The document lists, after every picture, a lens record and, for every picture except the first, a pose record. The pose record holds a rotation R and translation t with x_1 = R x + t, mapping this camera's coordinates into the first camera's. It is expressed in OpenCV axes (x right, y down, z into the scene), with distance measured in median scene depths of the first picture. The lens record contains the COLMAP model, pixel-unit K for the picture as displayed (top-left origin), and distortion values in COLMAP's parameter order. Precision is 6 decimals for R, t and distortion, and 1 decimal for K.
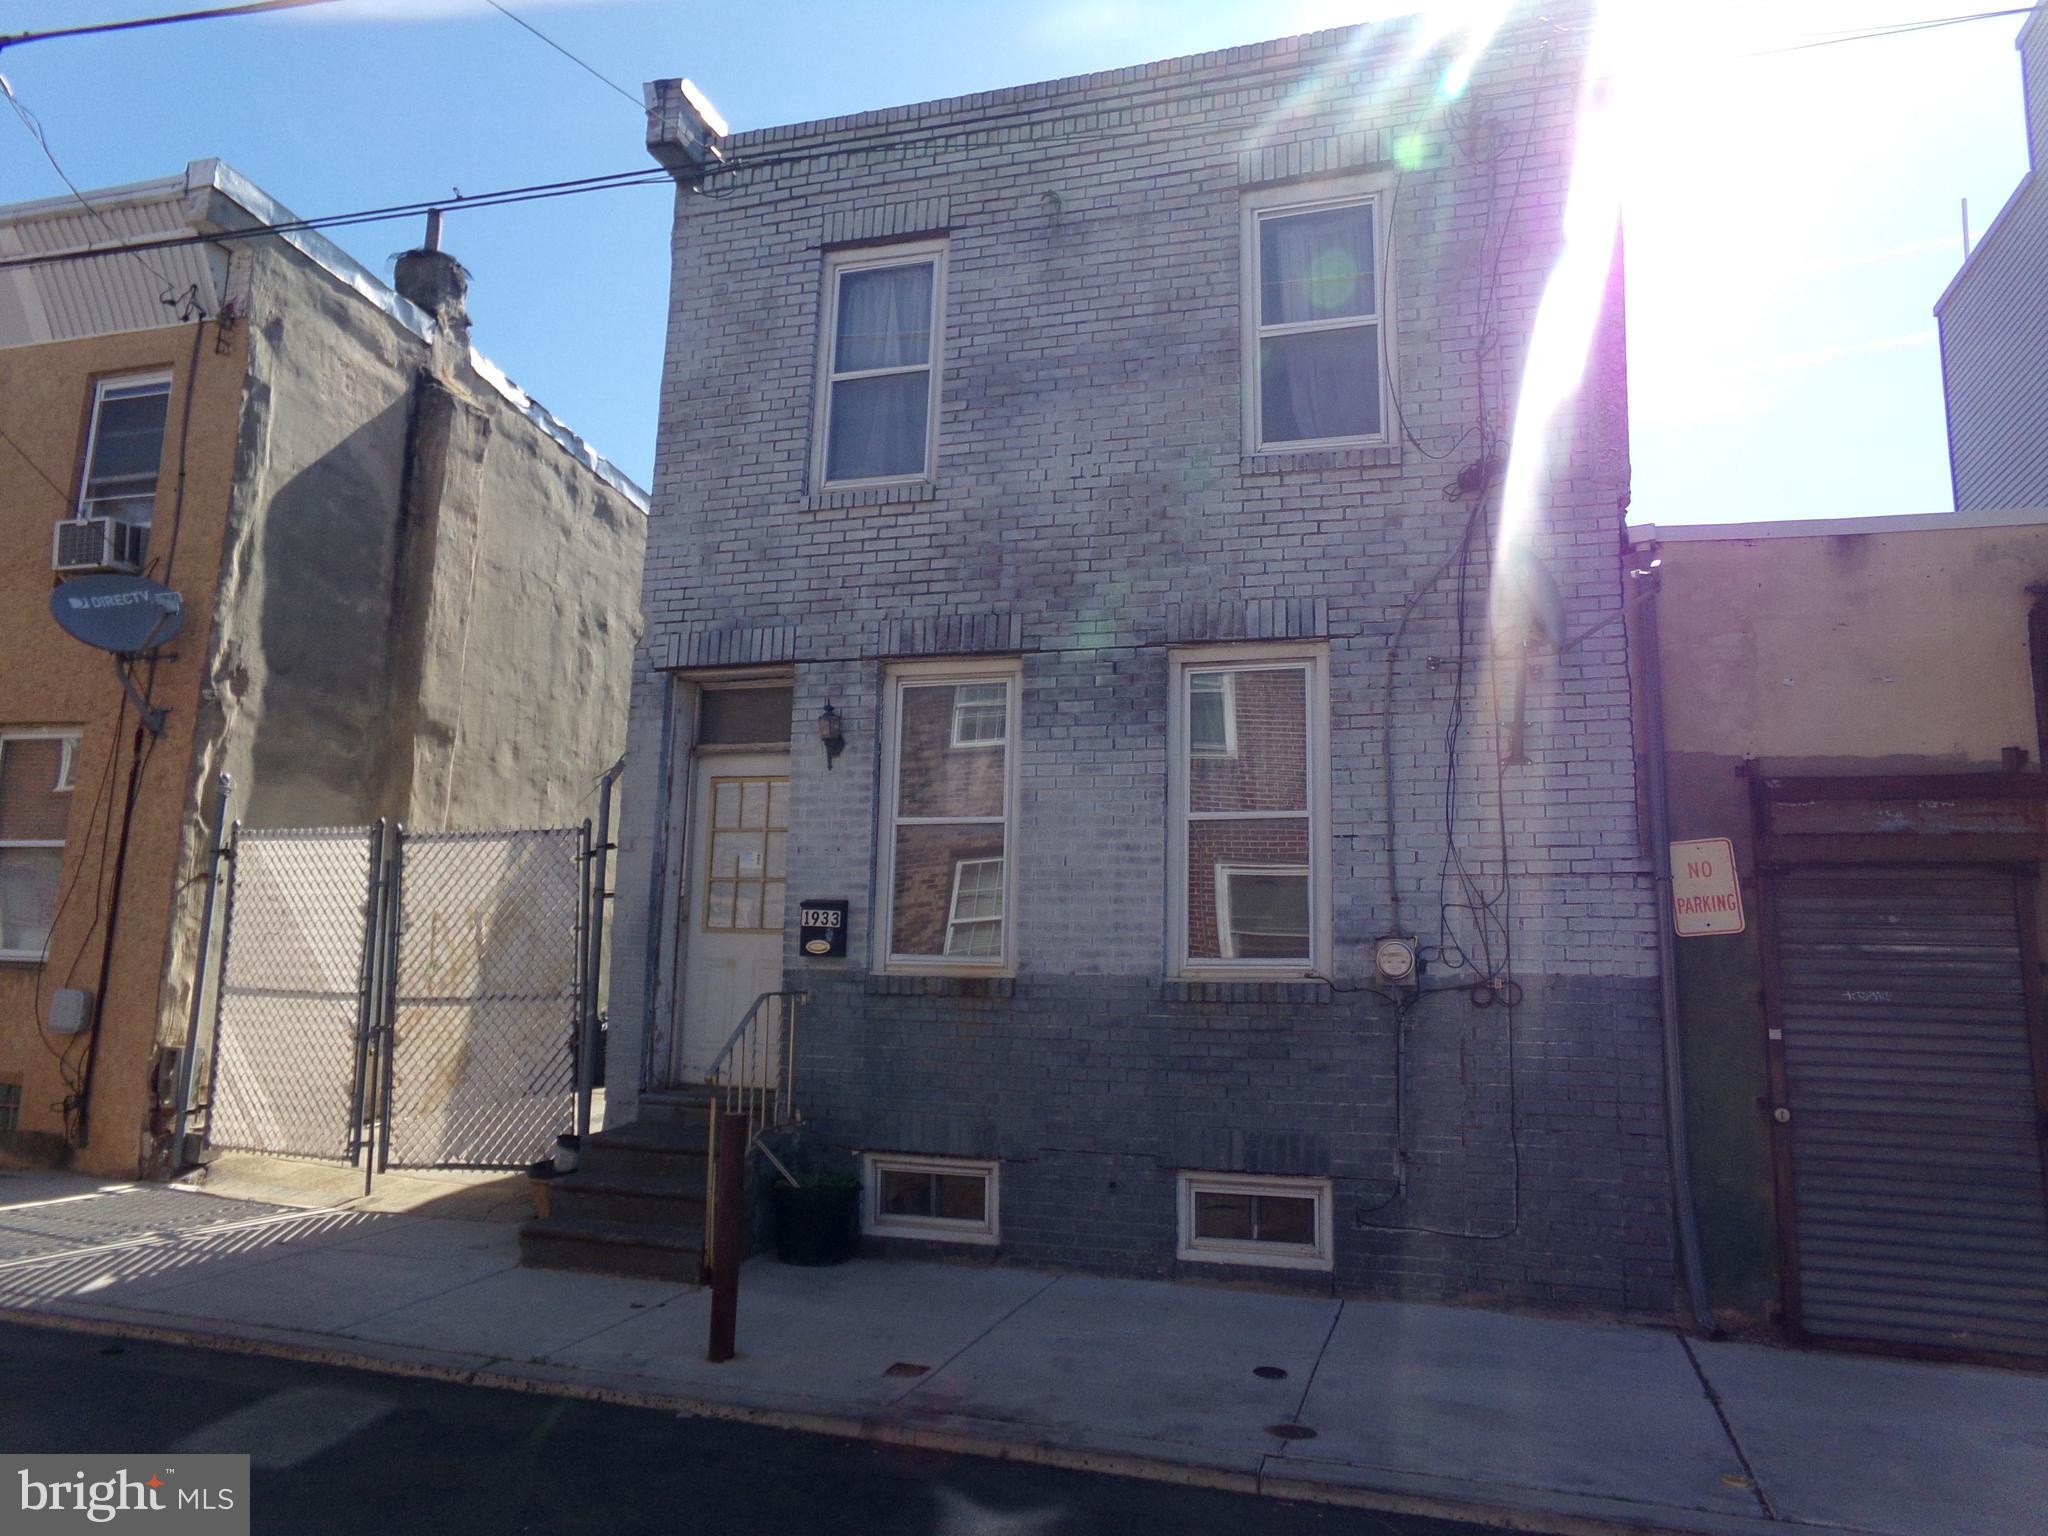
lens RADIAL K [[1419.5, 0, 1040.4], [0, 1419.5, 764.4], [0, 0, 1]] dist [-0.065602, 0.113874]
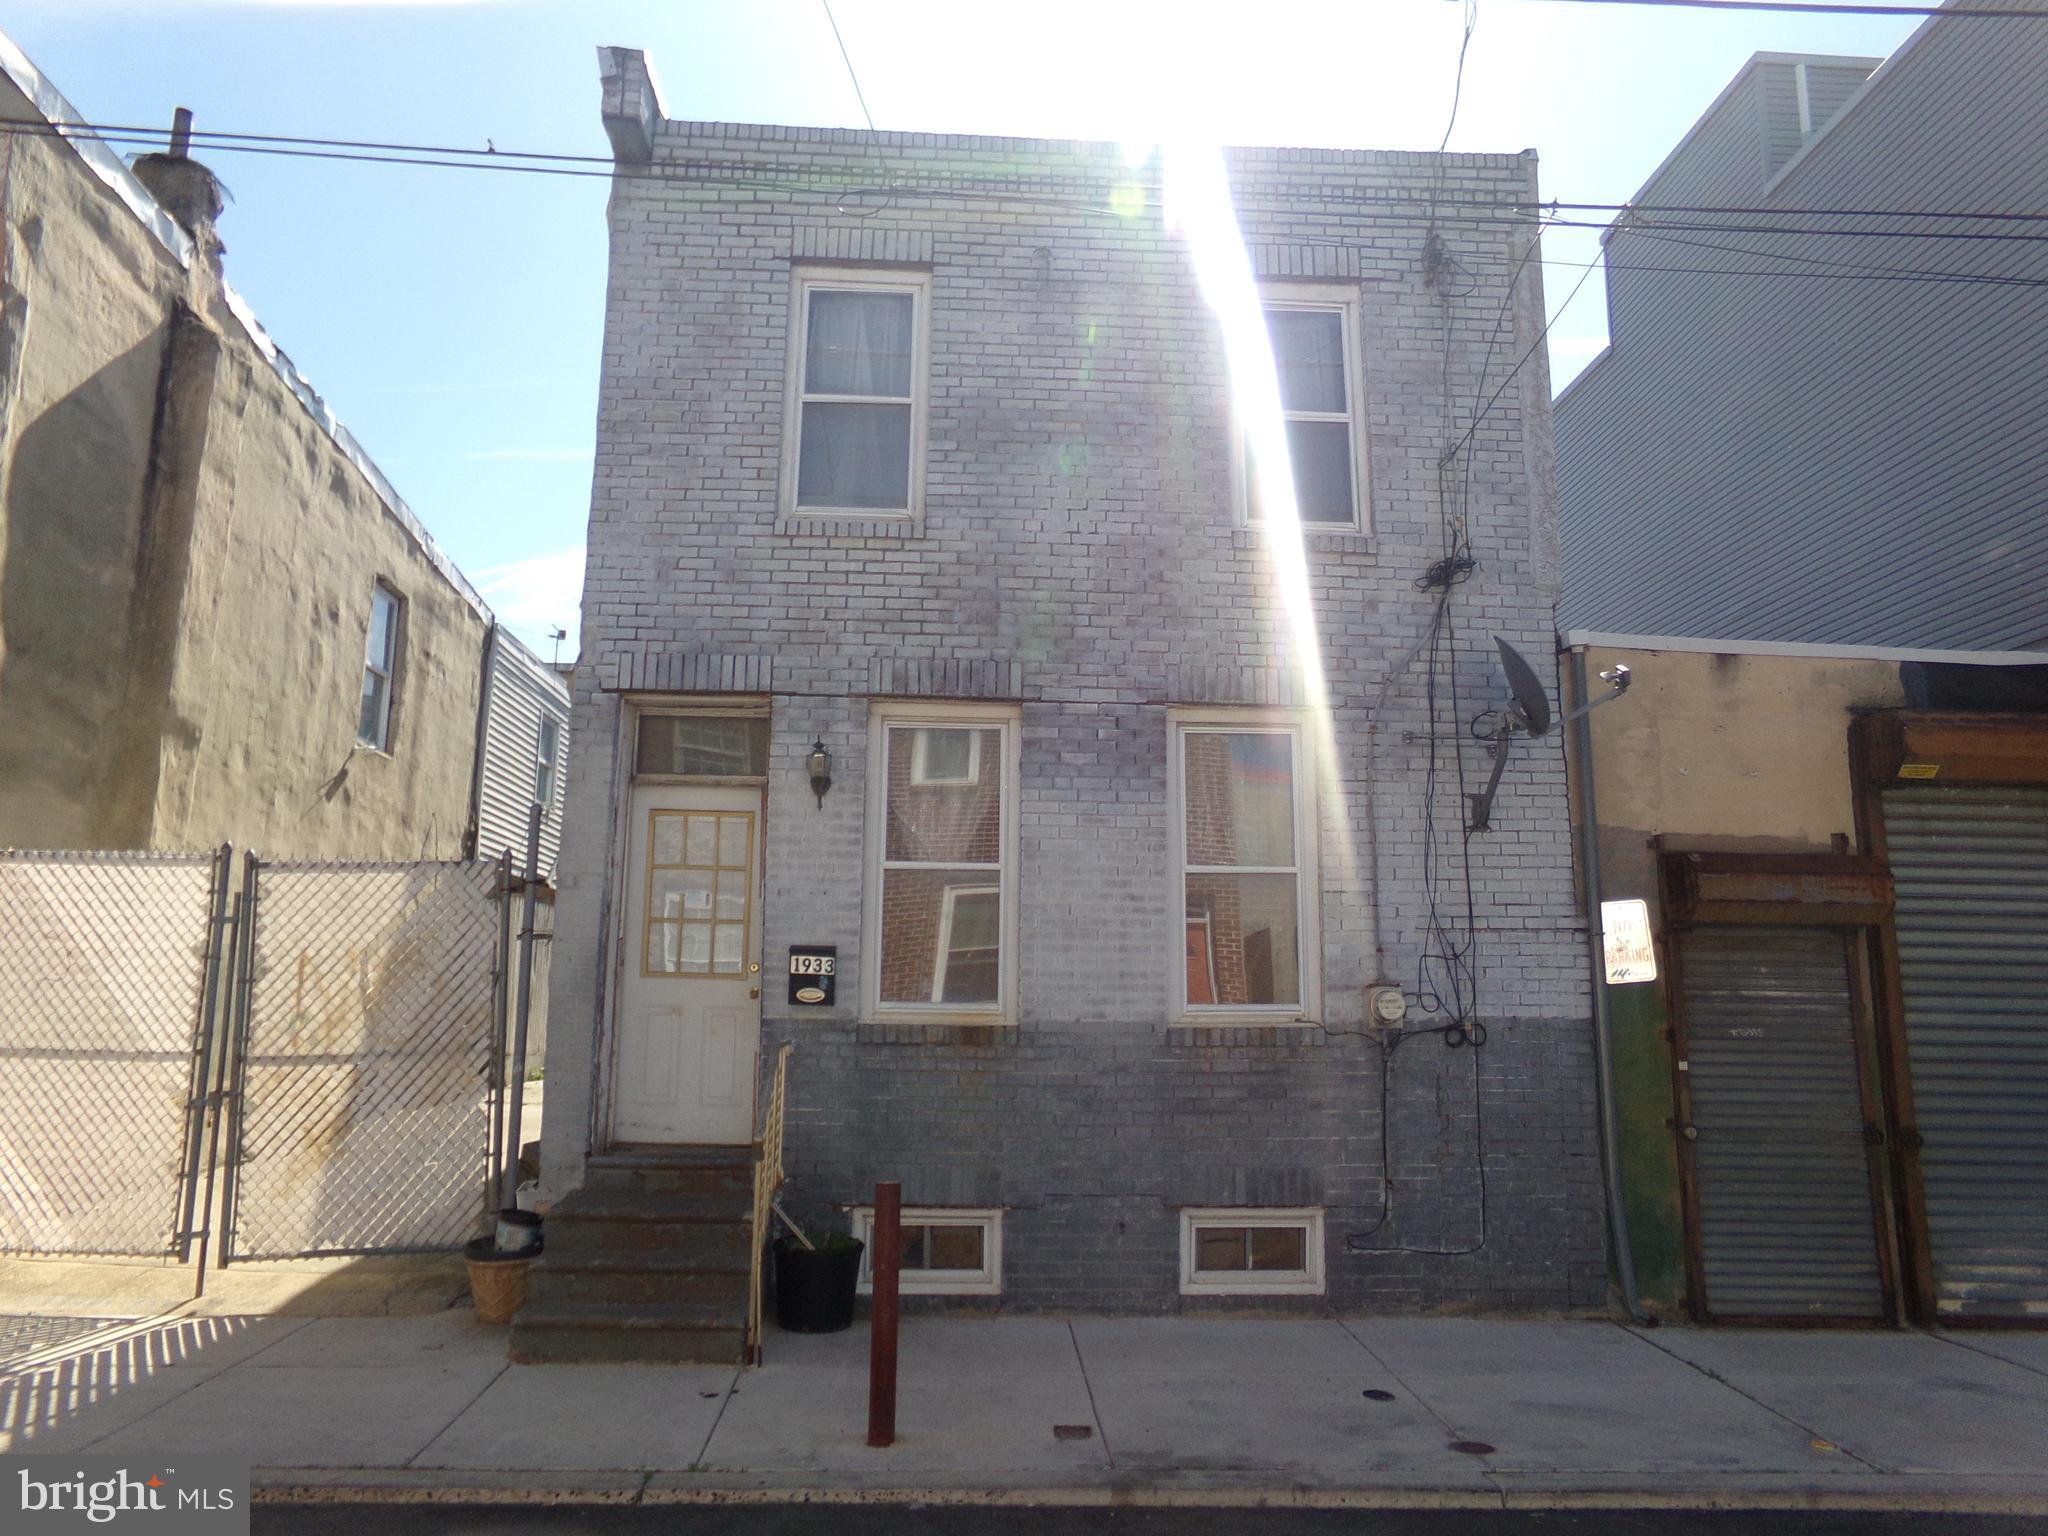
lens RADIAL K [[1414.3, 0, 1037.6], [0, 1414.3, 762.6], [0, 0, 1]] dist [-0.049579, 0.078724]
pose [[0.938024, 0.047143, 0.343349, -0.335138], [-0.043724, 0.998887, -0.017699, -0.017141], [-0.343801, 0.001590, 0.939041, 0.050492]]
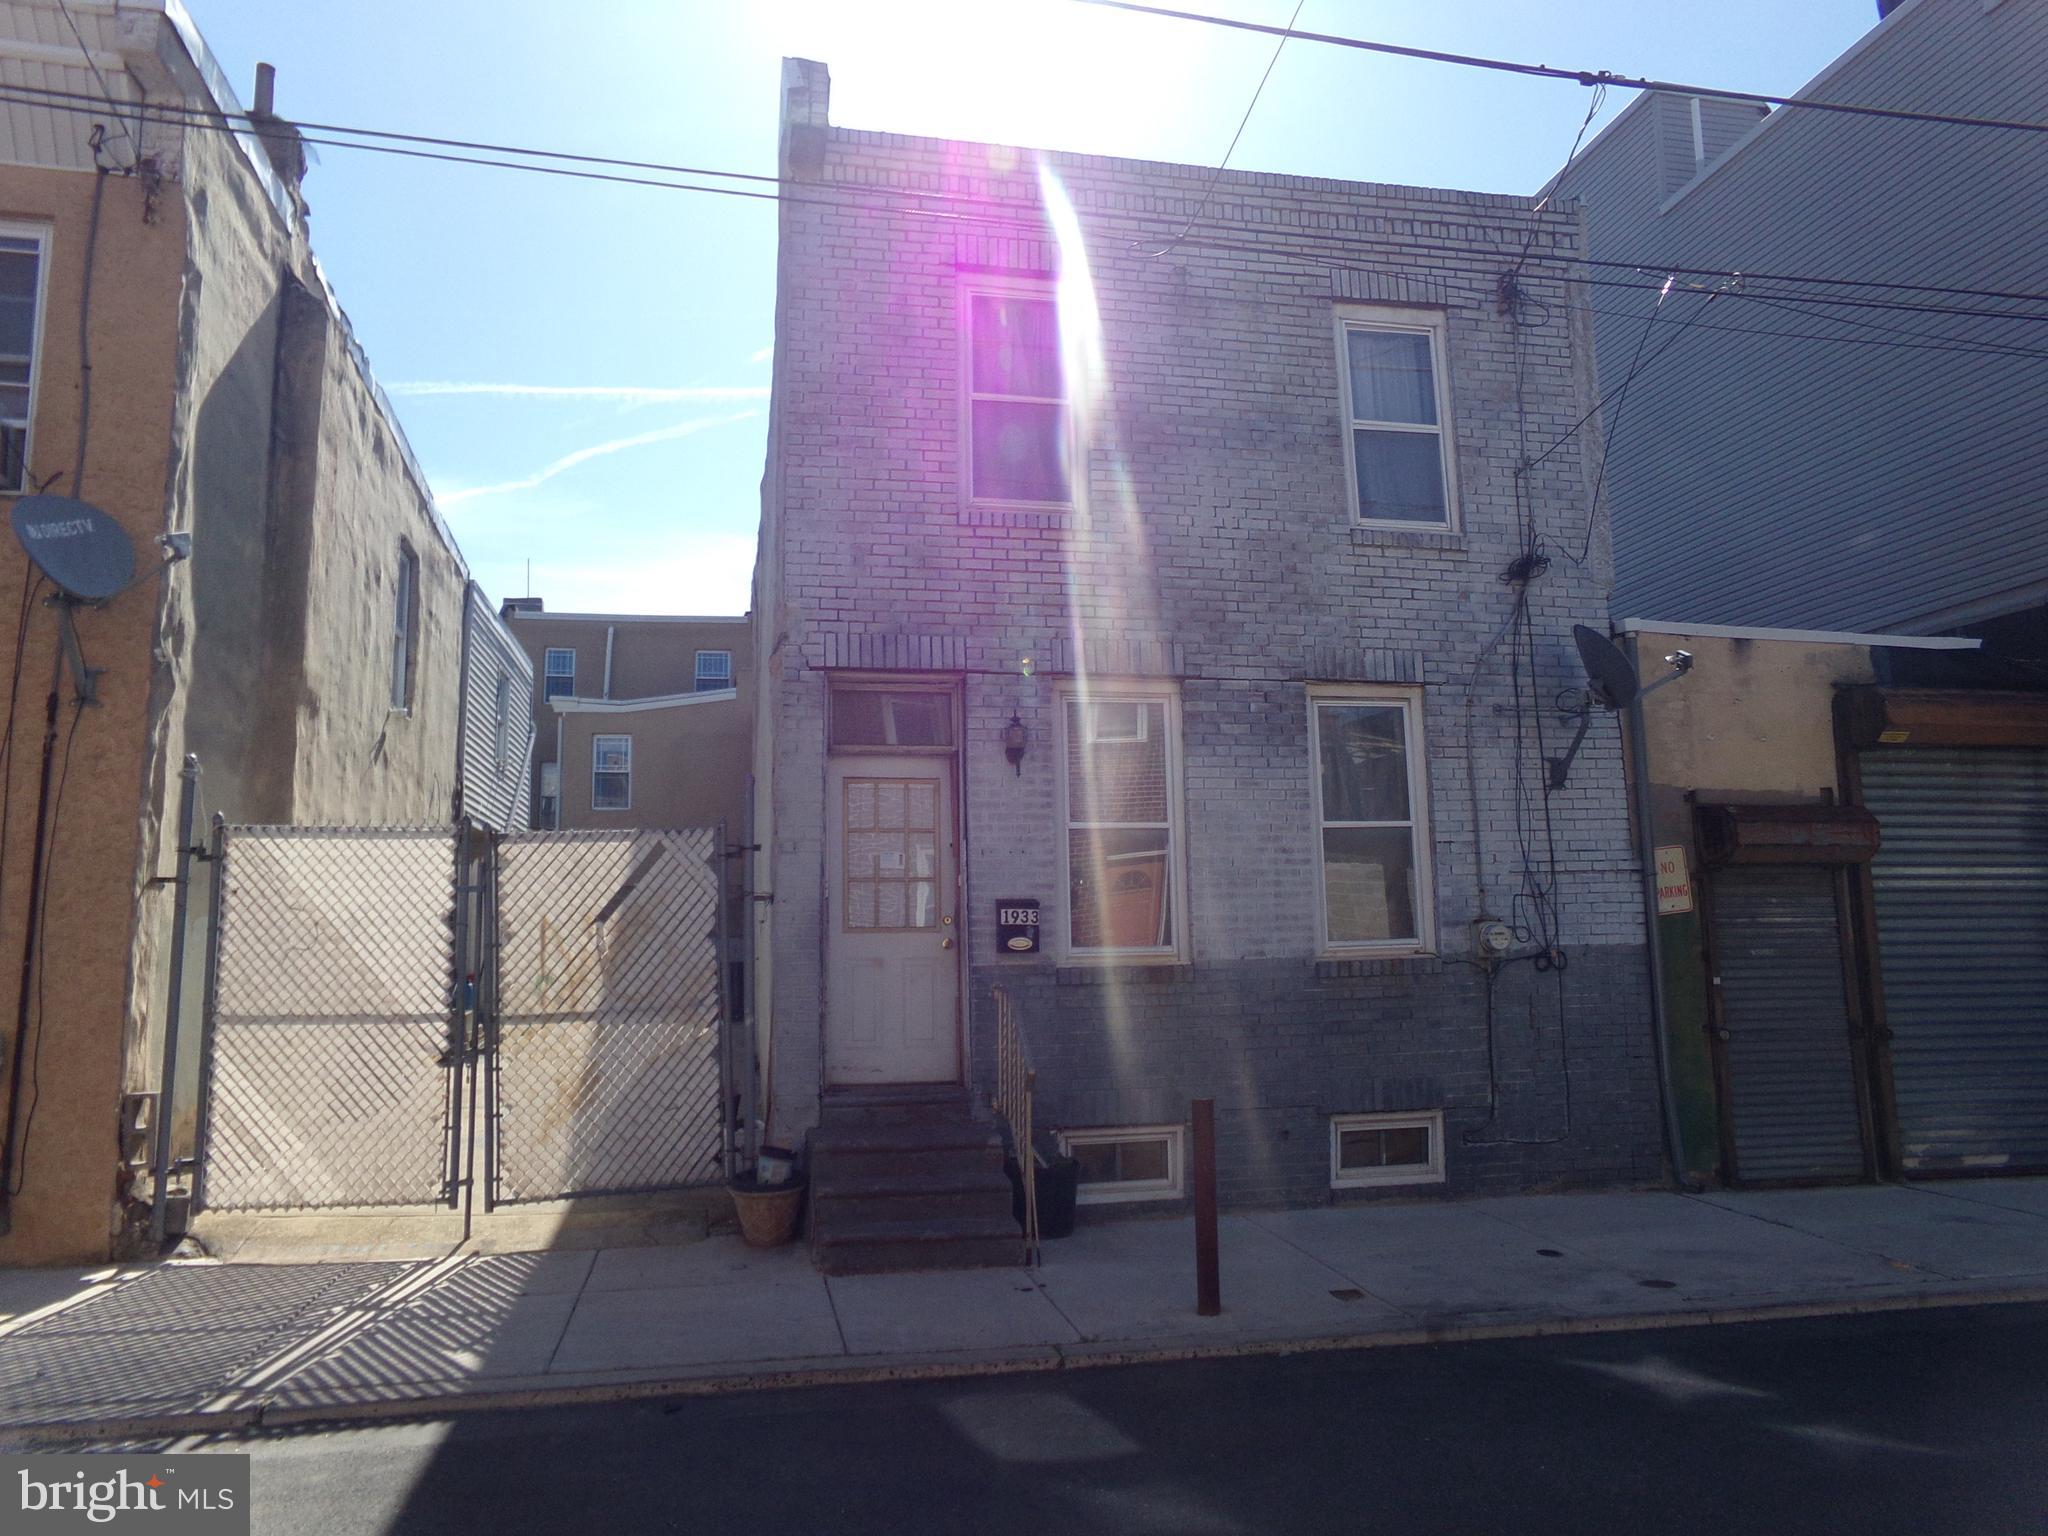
lens RADIAL K [[1419.5, 0, 1040.4], [0, 1419.5, 764.4], [0, 0, 1]] dist [-0.065602, 0.113874]
pose [[0.872301, 0.024533, 0.488354, -0.645435], [-0.038638, 0.999076, 0.018825, -0.026097], [-0.487441, -0.035290, 0.872442, 0.061434]]
